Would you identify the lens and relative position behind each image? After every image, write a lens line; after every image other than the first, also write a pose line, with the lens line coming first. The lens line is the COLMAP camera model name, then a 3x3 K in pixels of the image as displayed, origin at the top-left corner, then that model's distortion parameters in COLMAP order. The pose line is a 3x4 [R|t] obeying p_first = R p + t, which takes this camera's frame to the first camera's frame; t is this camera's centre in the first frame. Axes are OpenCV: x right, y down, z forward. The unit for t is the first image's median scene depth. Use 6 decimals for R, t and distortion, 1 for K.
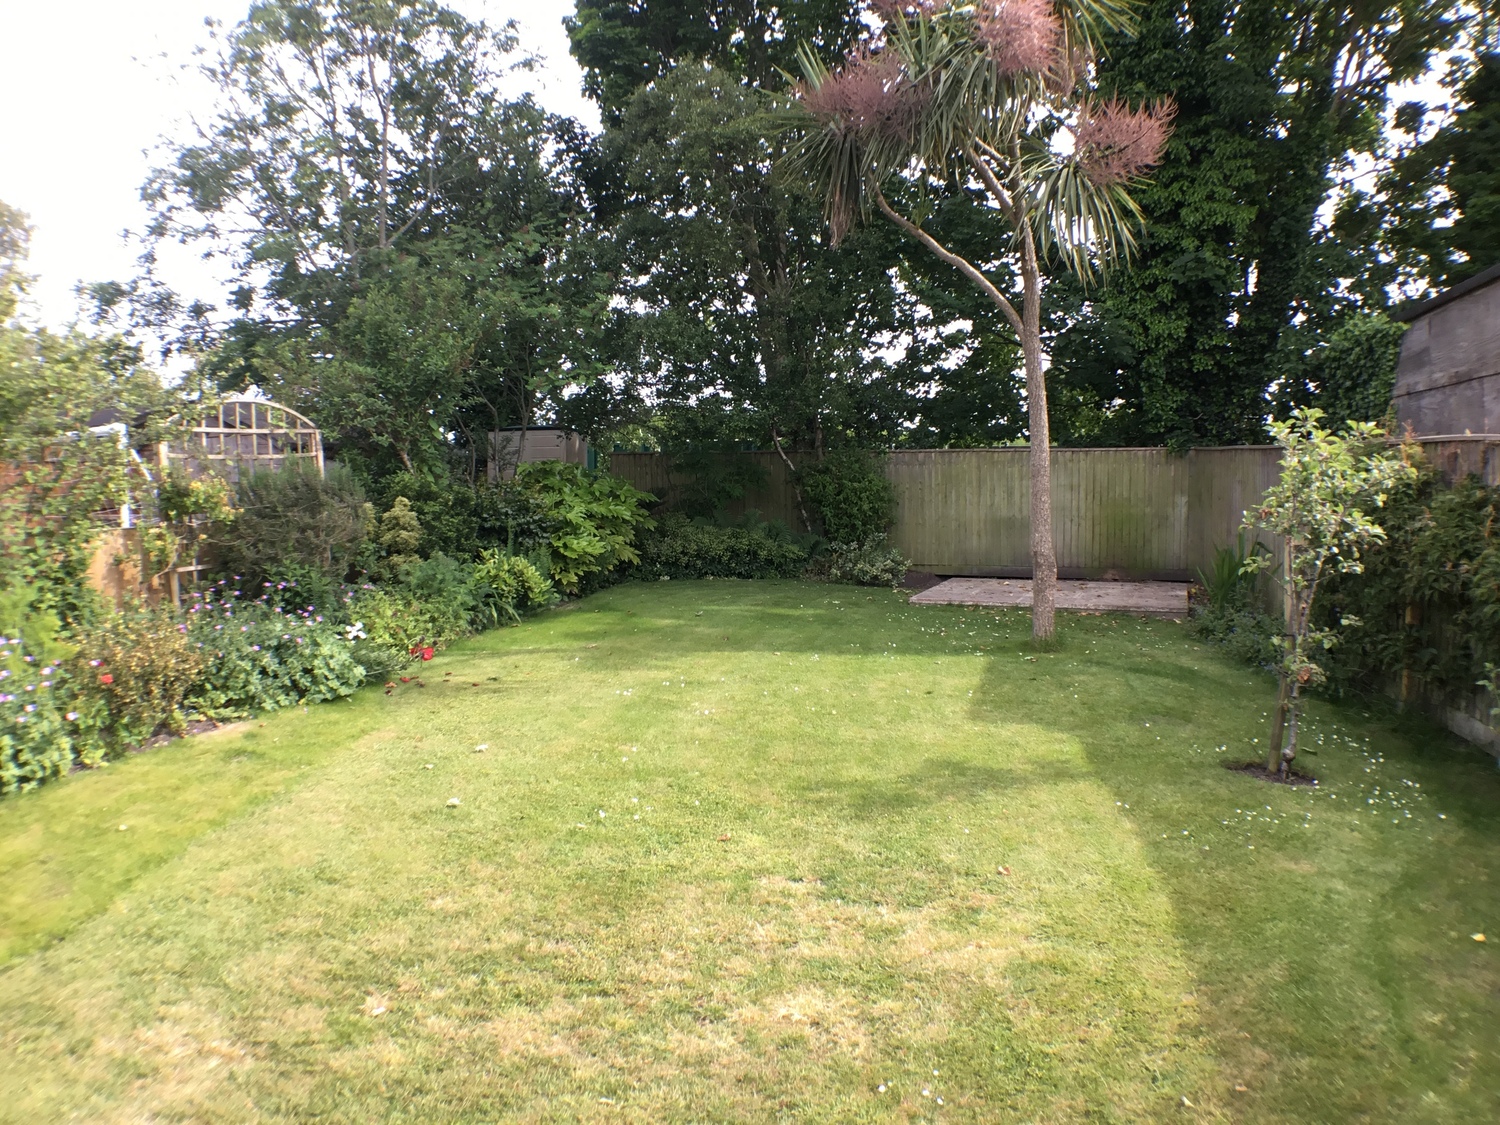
lens RADIAL K [[1107.4, 0, 750.0], [0, 1107.4, 562.5], [0, 0, 1]] dist [-0.105082, 0.000138]
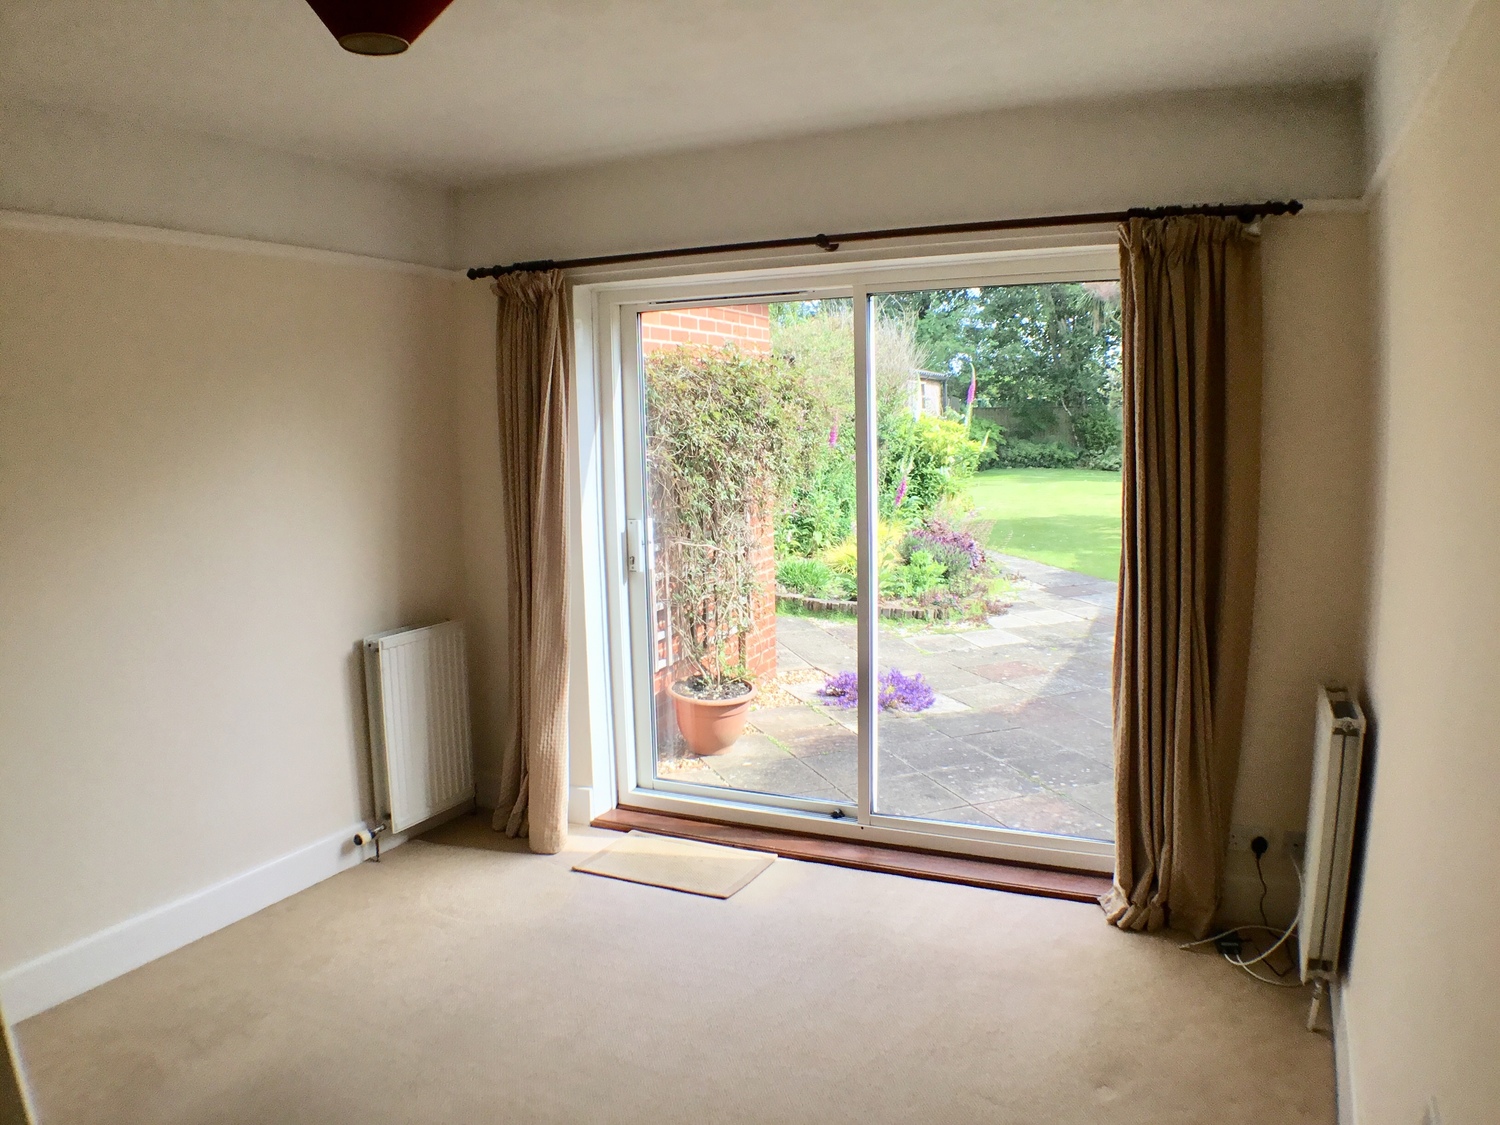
lens RADIAL K [[1107.4, 0, 750.0], [0, 1107.4, 562.5], [0, 0, 1]] dist [-0.105082, 0.000138]
pose [[0.976197, 0.014519, -0.216398, -0.102955], [-0.004008, 0.998794, 0.048932, 0.094738], [0.216847, -0.046900, 0.975078, -1.172596]]
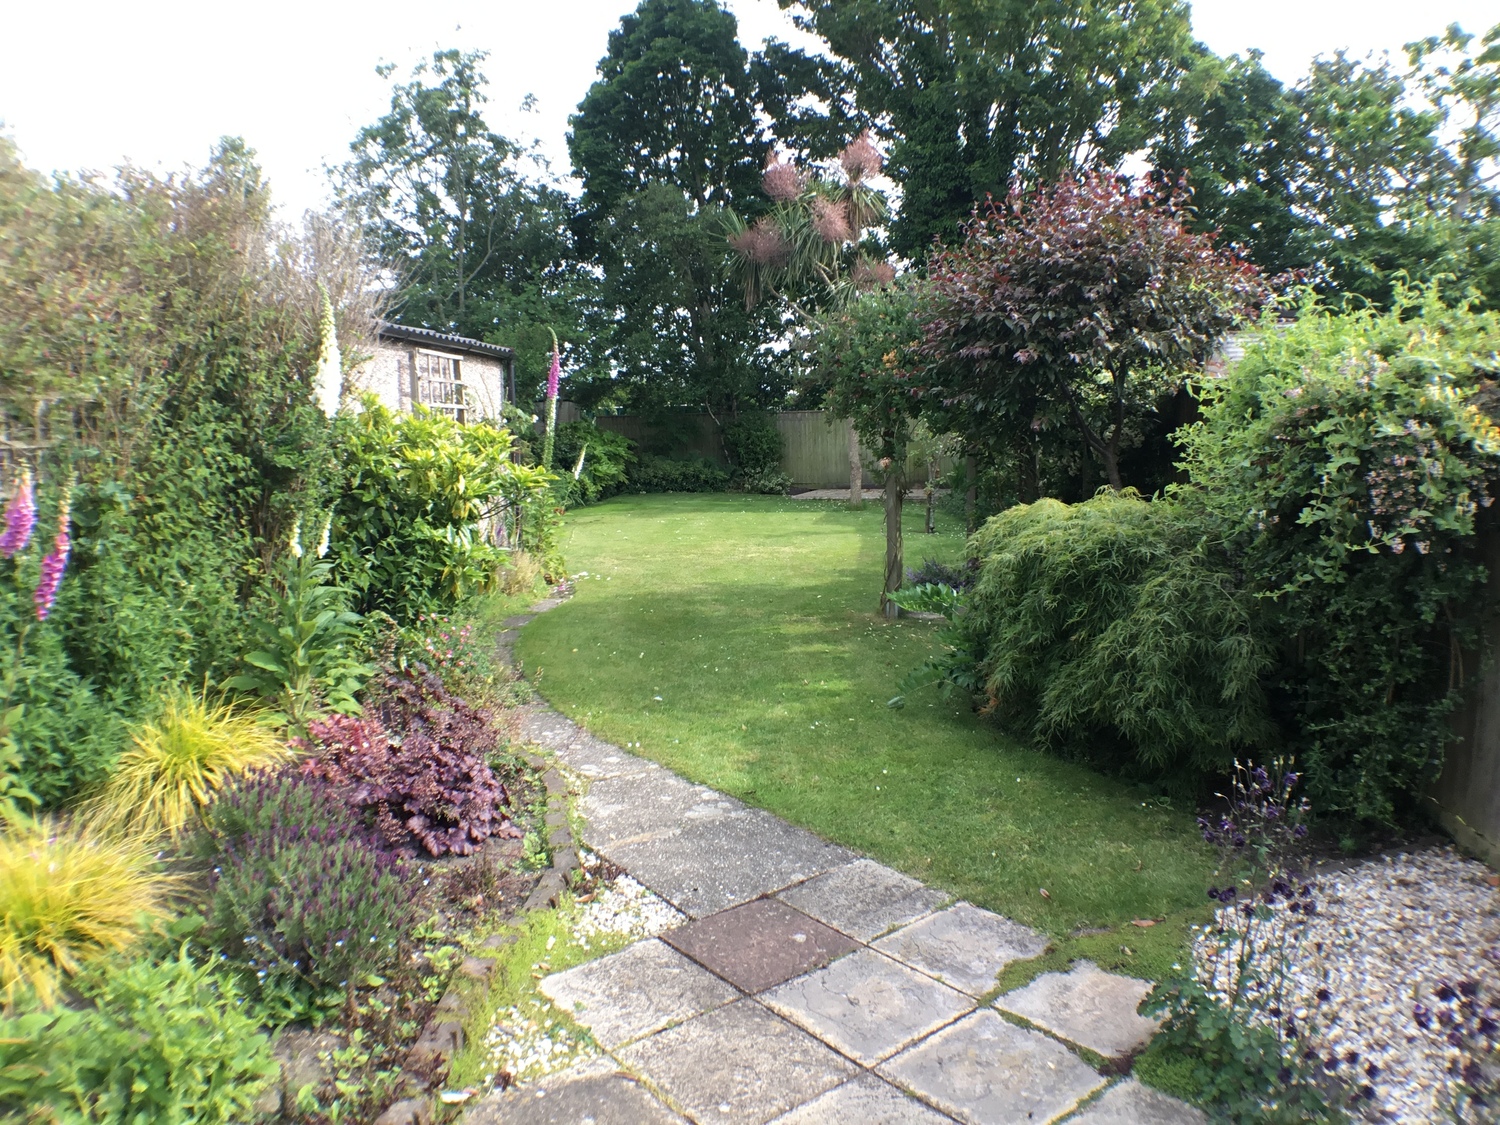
lens RADIAL K [[1107.4, 0, 750.0], [0, 1107.4, 562.5], [0, 0, 1]] dist [-0.105082, 0.000138]
pose [[0.995378, -0.026718, 0.092248, -0.072640], [0.023357, 0.999030, 0.037317, 0.059438], [-0.093156, -0.034990, 0.995037, -0.630062]]
